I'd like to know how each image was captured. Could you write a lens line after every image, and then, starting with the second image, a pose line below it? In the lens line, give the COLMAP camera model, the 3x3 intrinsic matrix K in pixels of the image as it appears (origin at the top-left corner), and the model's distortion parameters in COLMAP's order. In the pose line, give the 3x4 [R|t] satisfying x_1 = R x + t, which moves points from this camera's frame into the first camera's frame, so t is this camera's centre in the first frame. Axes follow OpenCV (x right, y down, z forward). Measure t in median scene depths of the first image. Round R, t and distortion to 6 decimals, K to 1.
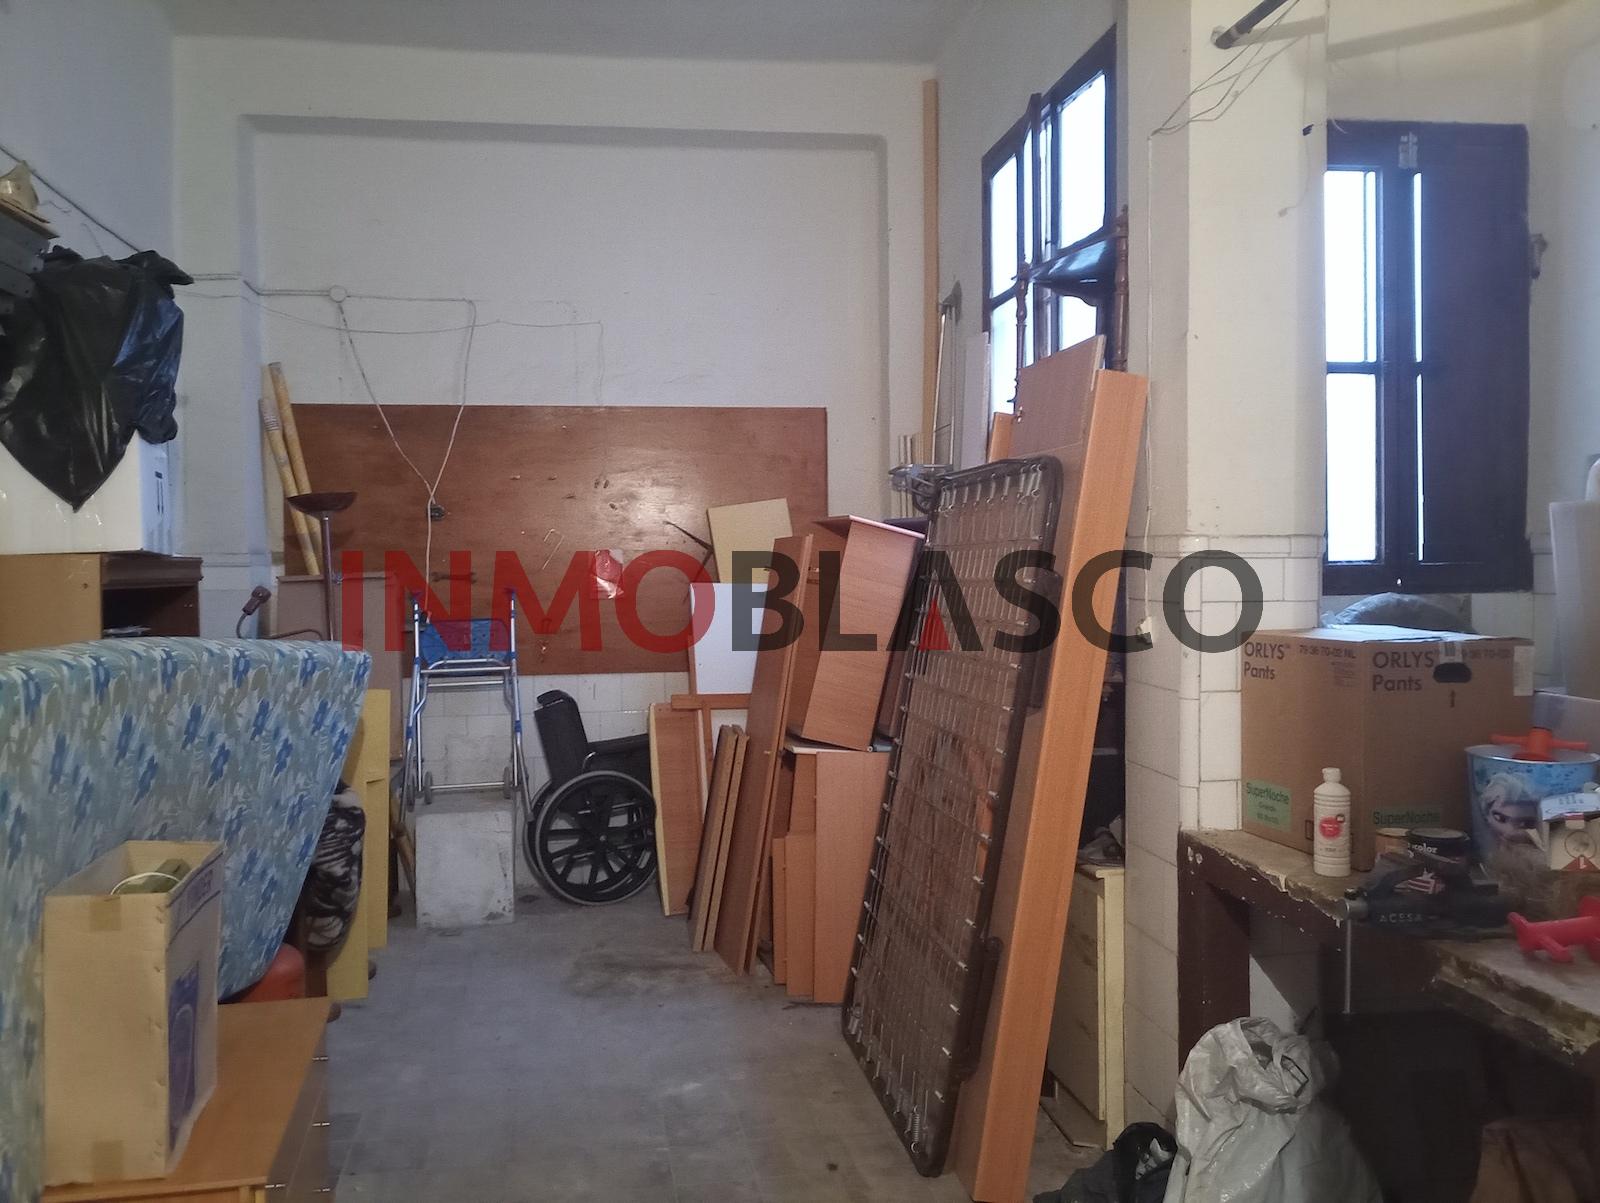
lens RADIAL K [[1304.4, 0, 802.5], [0, 1304.4, 567.2], [0, 0, 1]] dist [0.050666, -0.061647]
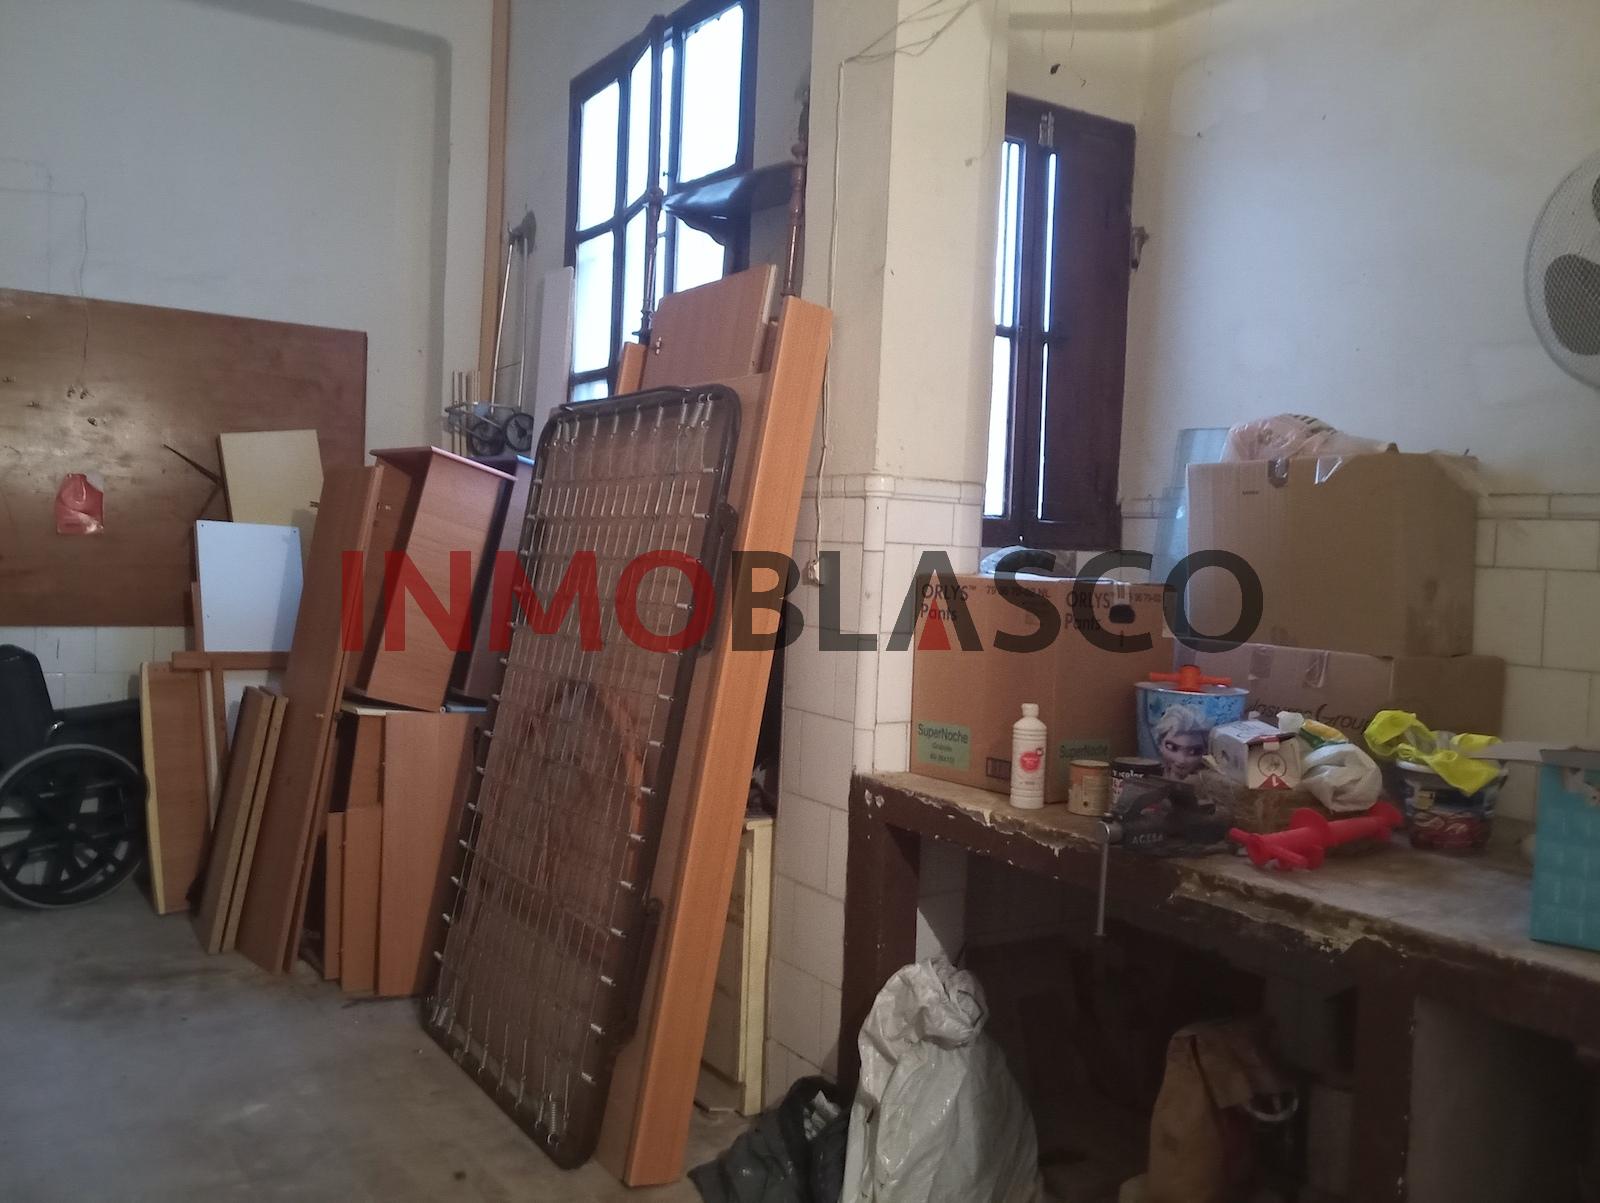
lens RADIAL K [[1304.4, 0, 802.5], [0, 1304.4, 567.2], [0, 0, 1]] dist [0.050666, -0.061647]
pose [[0.908502, 0.038179, 0.416134, -0.143241], [-0.043285, 0.999059, 0.002838, 0.039956], [-0.415634, -0.020591, 0.909299, 0.116916]]
